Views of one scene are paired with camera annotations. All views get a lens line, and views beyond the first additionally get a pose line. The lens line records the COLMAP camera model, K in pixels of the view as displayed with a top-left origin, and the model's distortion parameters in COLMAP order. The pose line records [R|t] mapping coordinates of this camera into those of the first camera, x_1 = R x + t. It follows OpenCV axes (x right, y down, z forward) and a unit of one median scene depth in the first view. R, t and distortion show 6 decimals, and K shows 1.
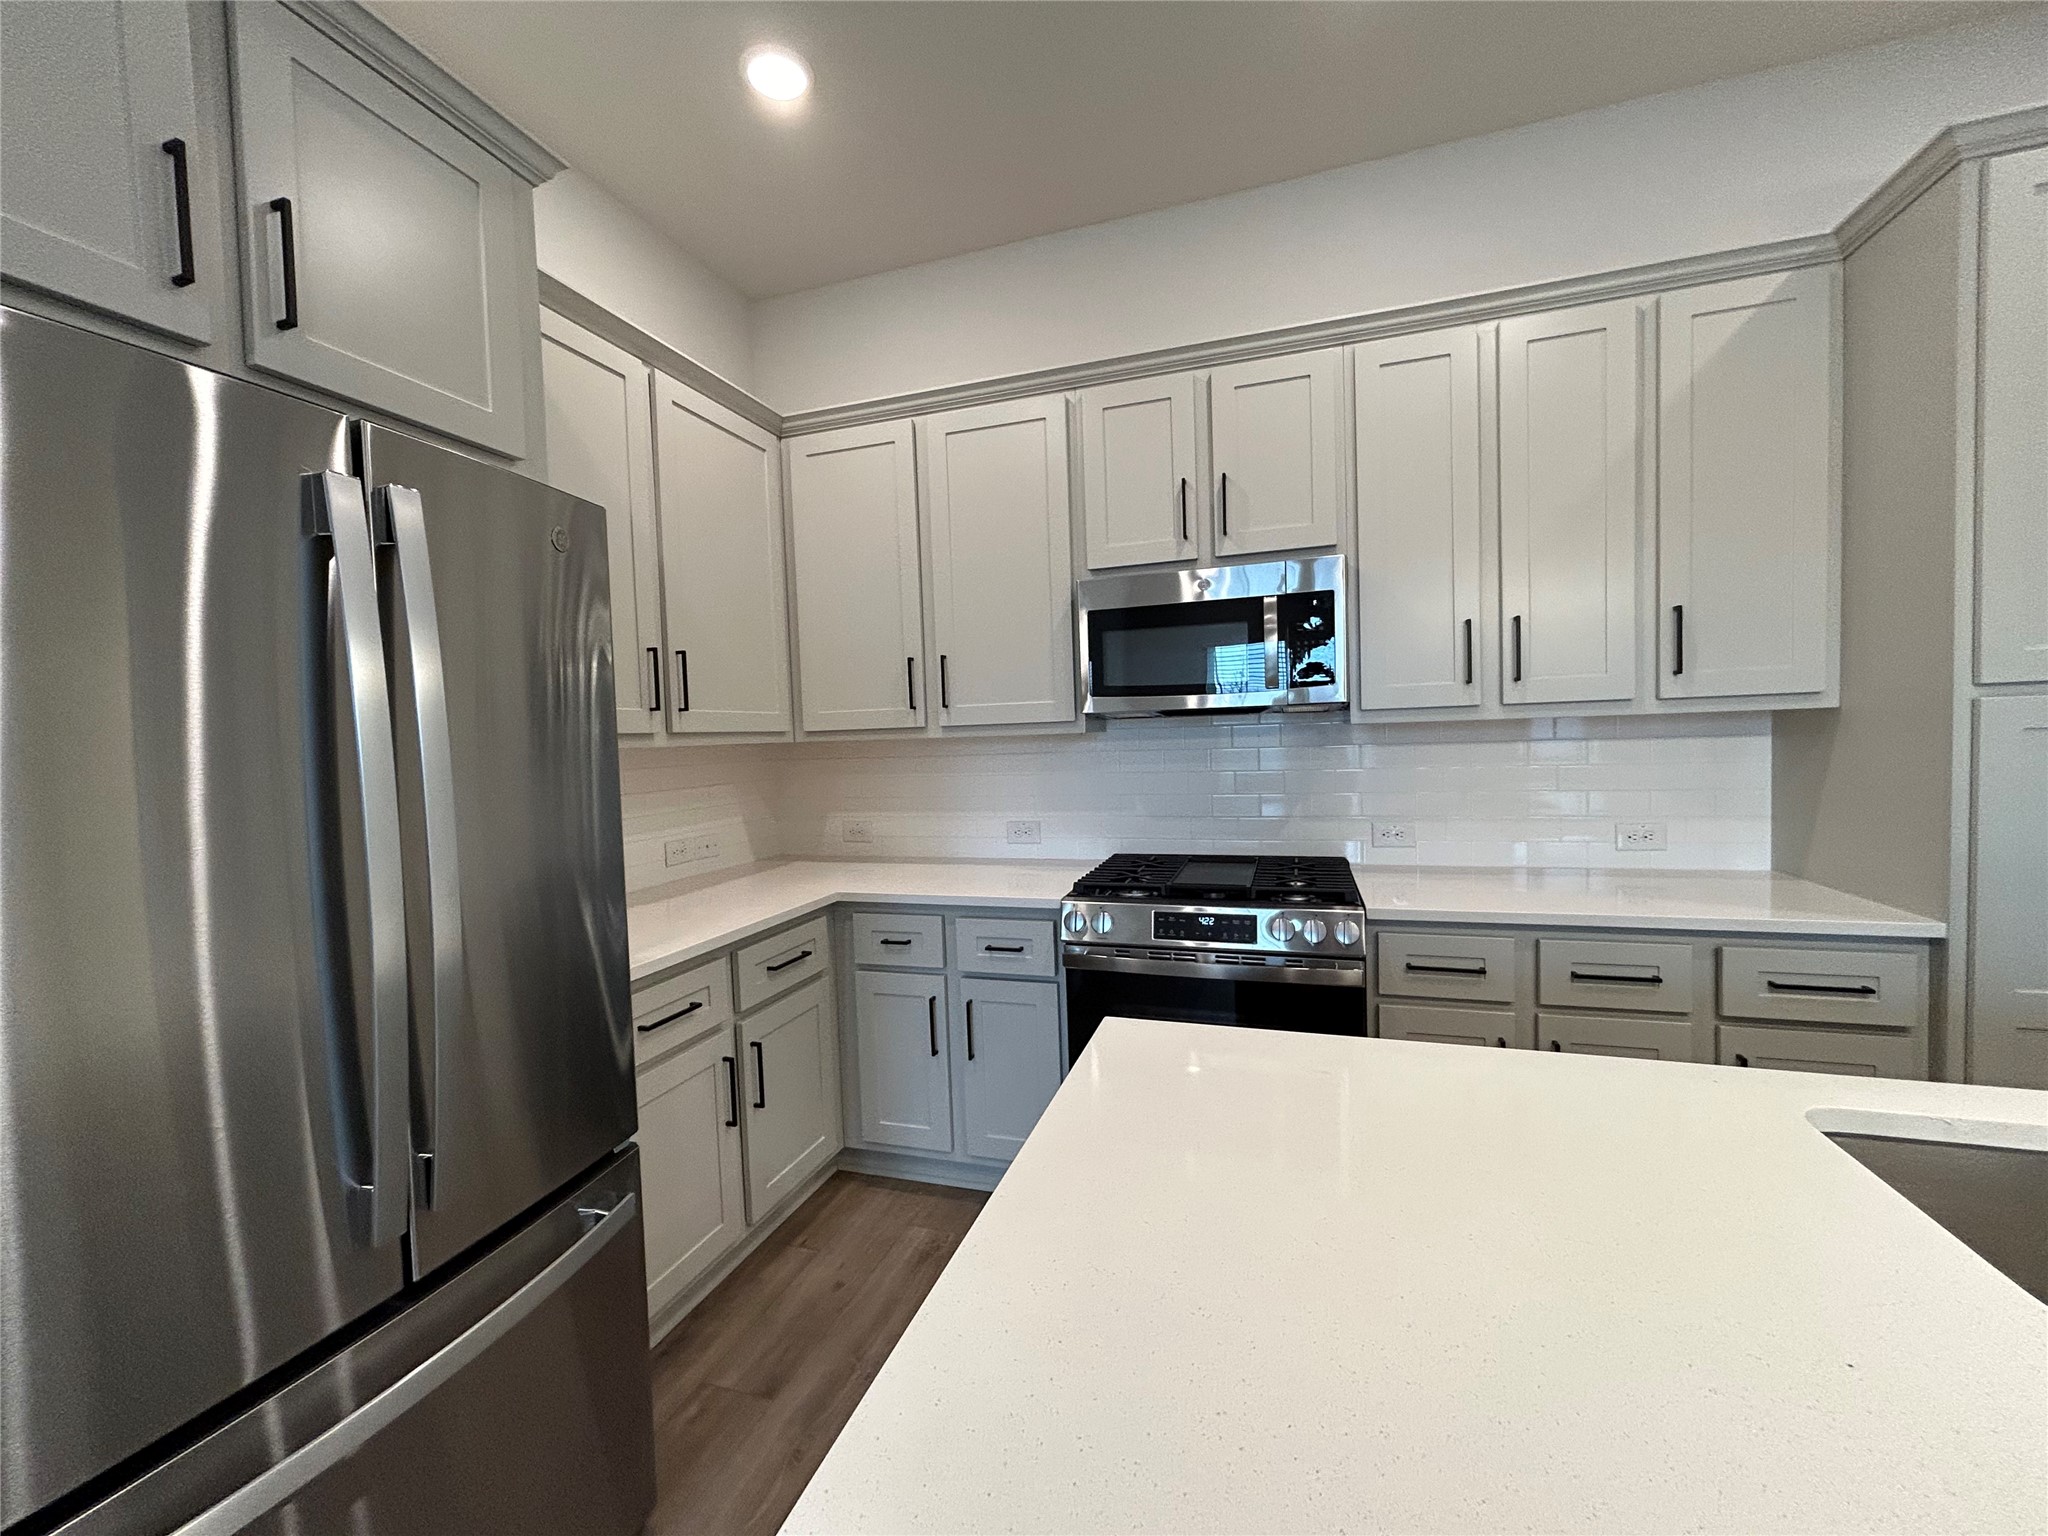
lens RADIAL K [[832.5, 0, 1027.1], [0, 832.5, 768.1], [0, 0, 1]] dist [-0.001290, 0.000410]
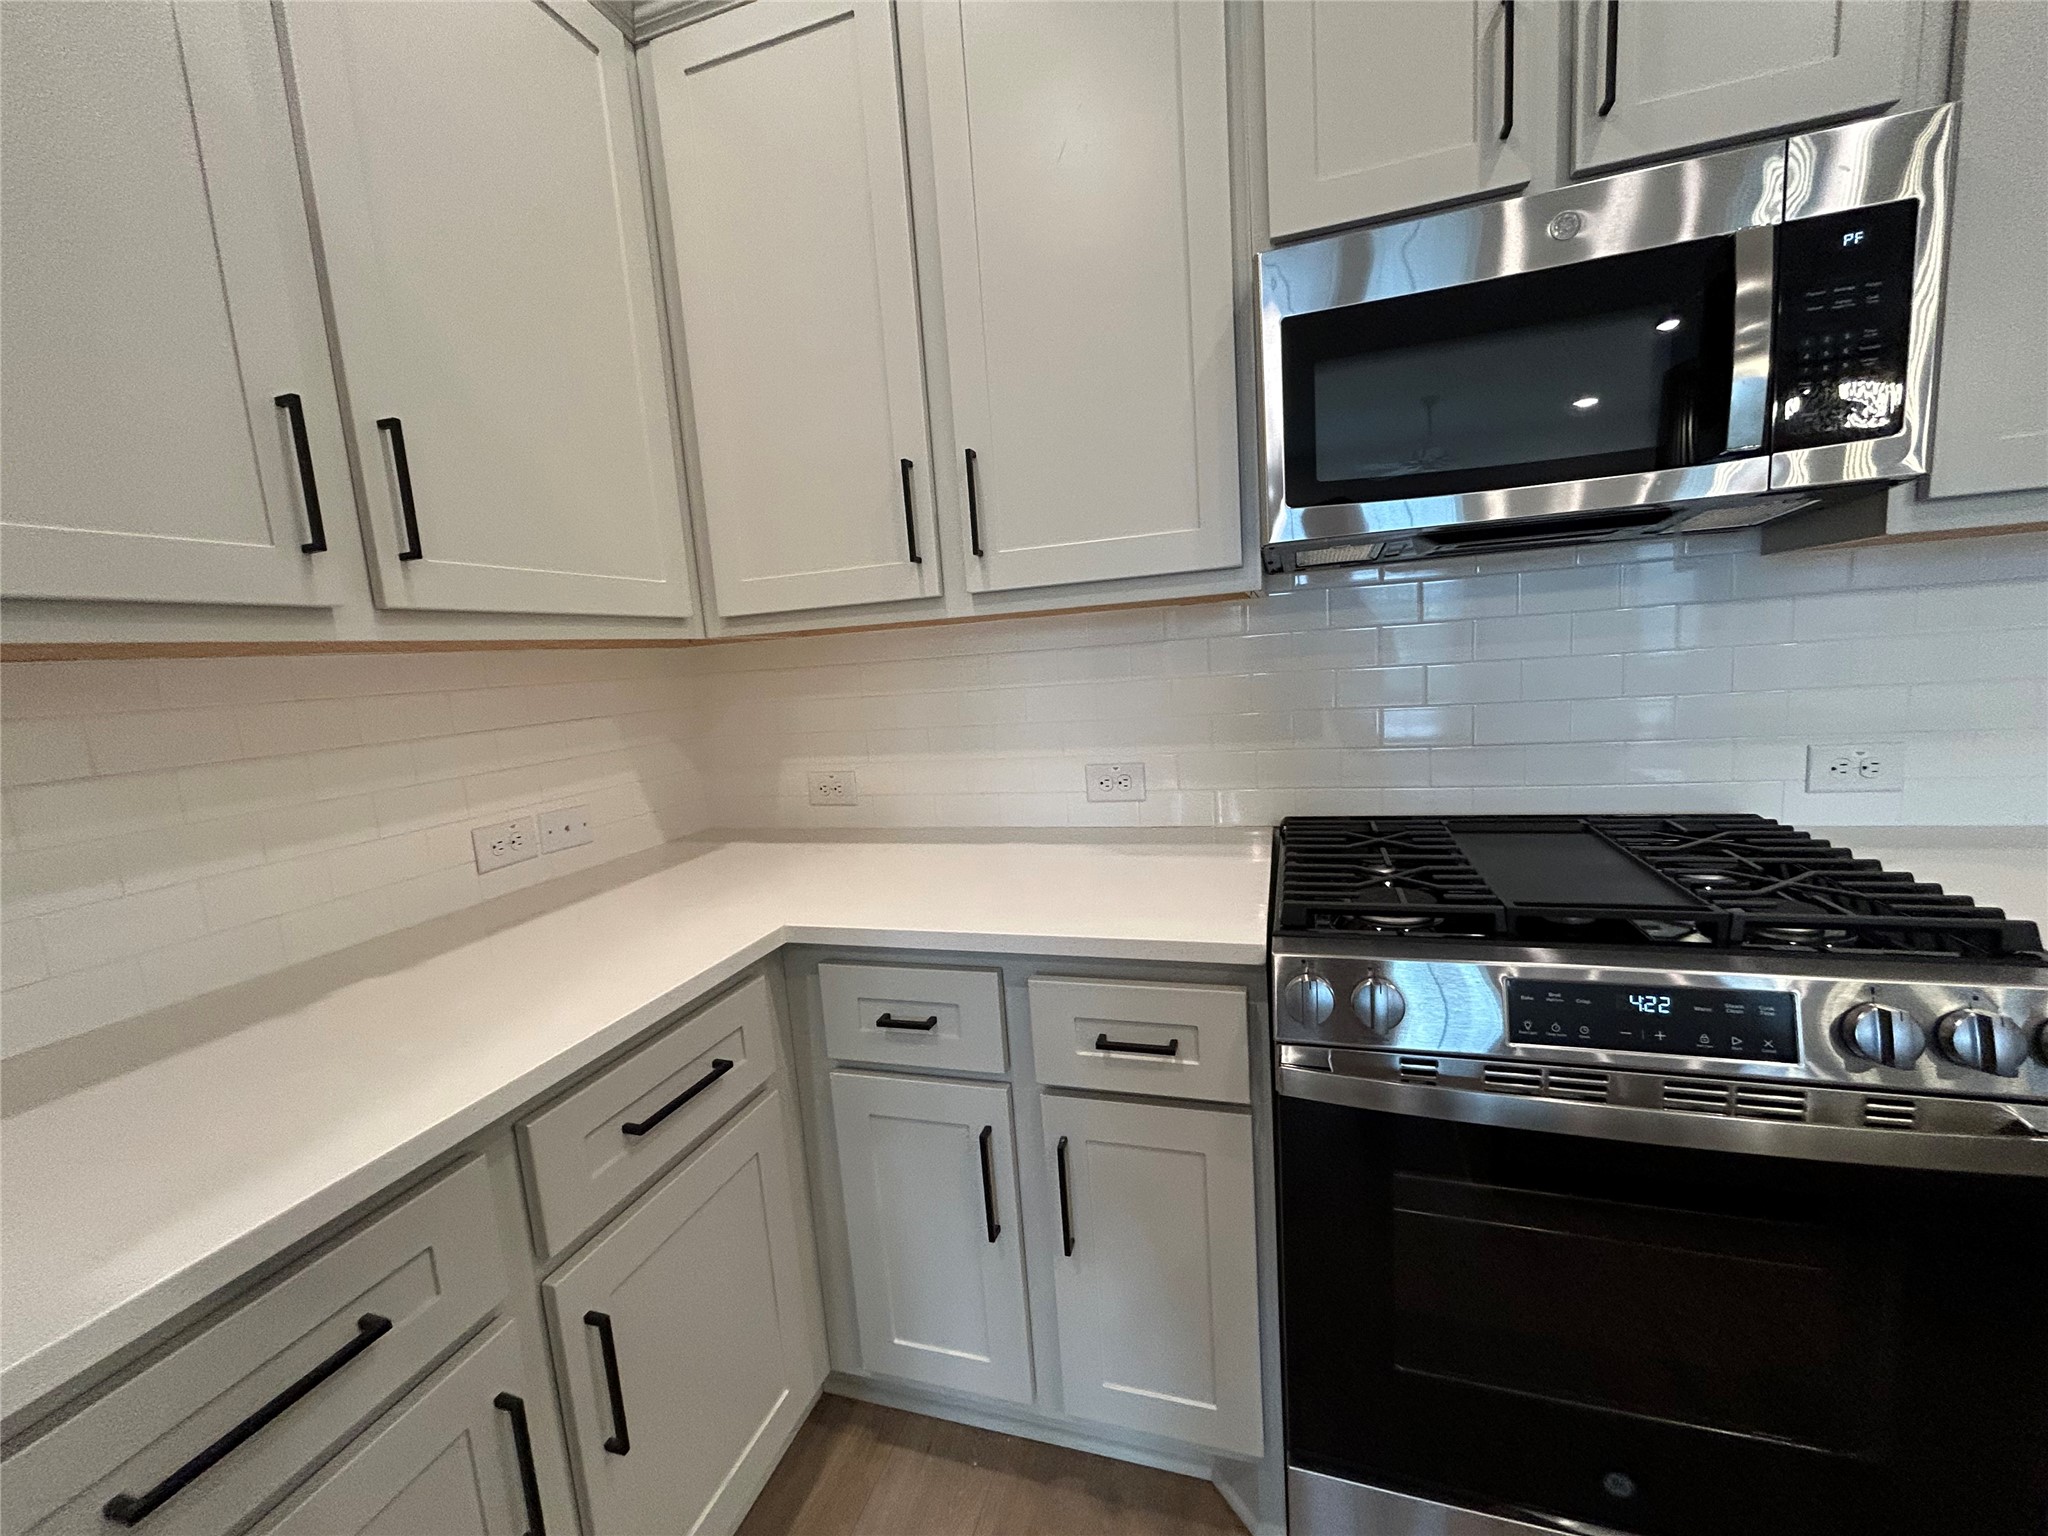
lens RADIAL K [[832.5, 0, 1019.9], [0, 832.5, 759.5], [0, 0, 1]] dist [-0.001290, 0.000410]
pose [[0.999288, -0.037200, -0.006367, -0.080566], [0.037607, 0.995676, 0.084939, 0.012550], [0.003180, -0.085118, 0.996366, 0.513767]]
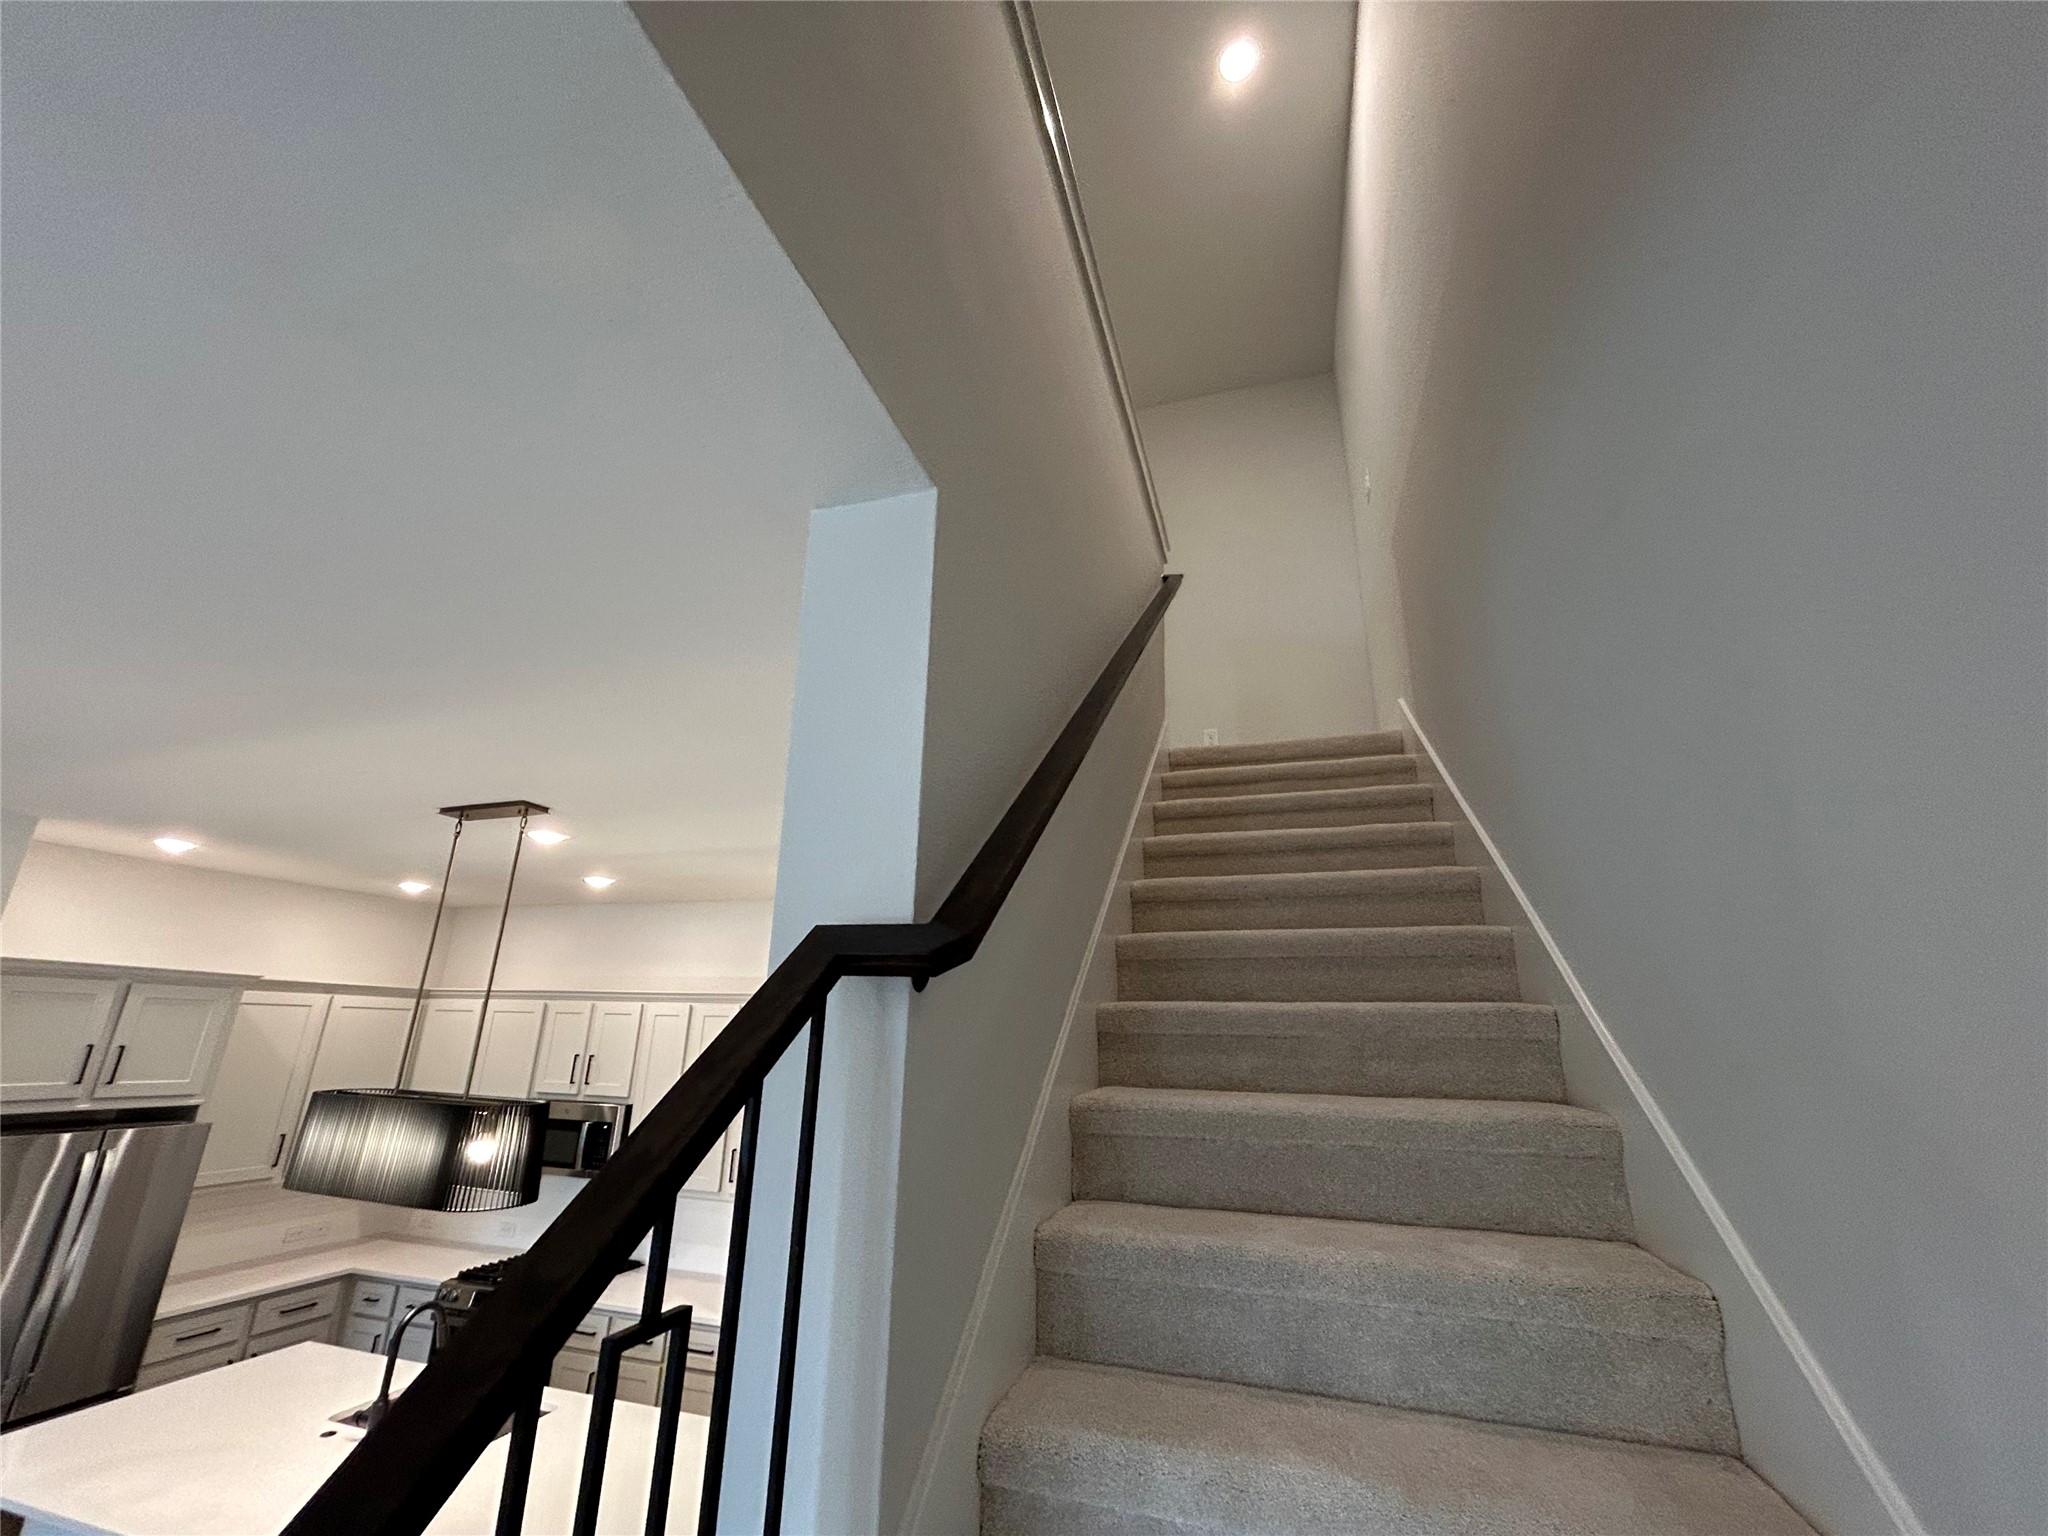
lens RADIAL K [[832.5, 0, 1013.7], [0, 832.5, 765.2], [0, 0, 1]] dist [-0.001290, 0.000410]
pose [[0.998413, 0.055140, -0.011436, 1.253132], [-0.055650, 0.935038, -0.350153, -0.347821], [-0.008614, 0.350234, 0.936623, -1.211683]]
